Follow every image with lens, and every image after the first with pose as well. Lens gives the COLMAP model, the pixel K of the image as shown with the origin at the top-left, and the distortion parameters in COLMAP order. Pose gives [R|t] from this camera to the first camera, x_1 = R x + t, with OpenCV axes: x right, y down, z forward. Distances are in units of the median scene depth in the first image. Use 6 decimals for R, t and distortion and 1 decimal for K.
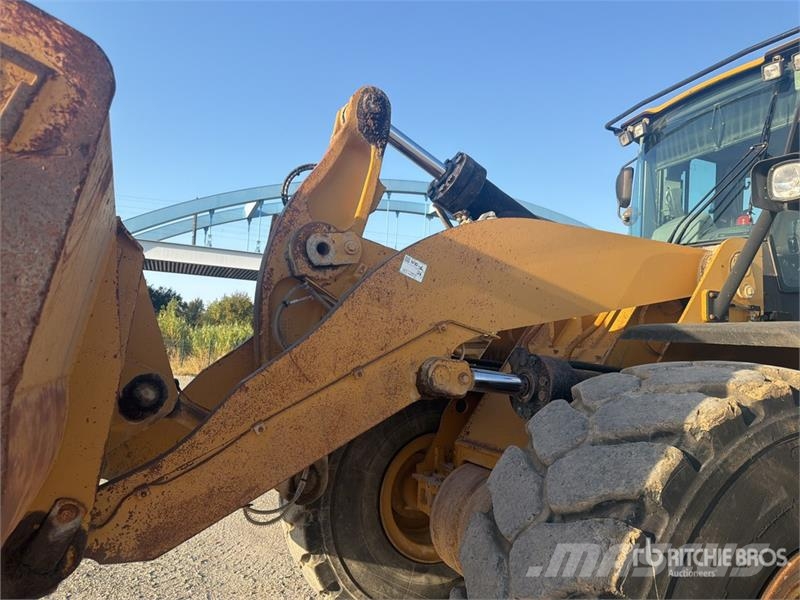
lens RADIAL K [[554.0, 0, 400.0], [0, 554.0, 300.0], [0, 0, 1]] dist [-0.001576, -0.019906]
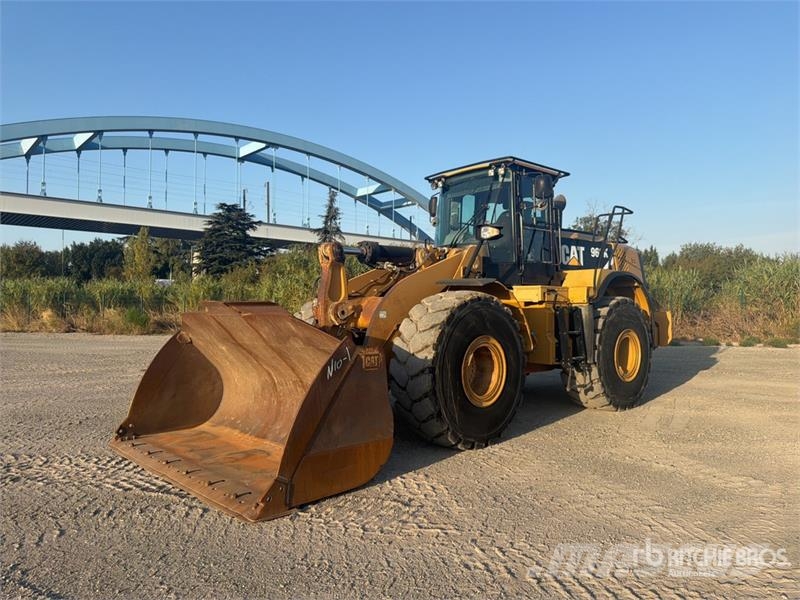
lens RADIAL K [[575.0, 0, 400.0], [0, 575.0, 300.0], [0, 0, 1]] dist [-0.002555, -0.000494]
pose [[0.941995, -0.039491, 0.333295, -0.511866], [0.006917, 0.995127, 0.098359, -0.096615], [-0.335556, -0.090348, 0.937678, -1.161796]]
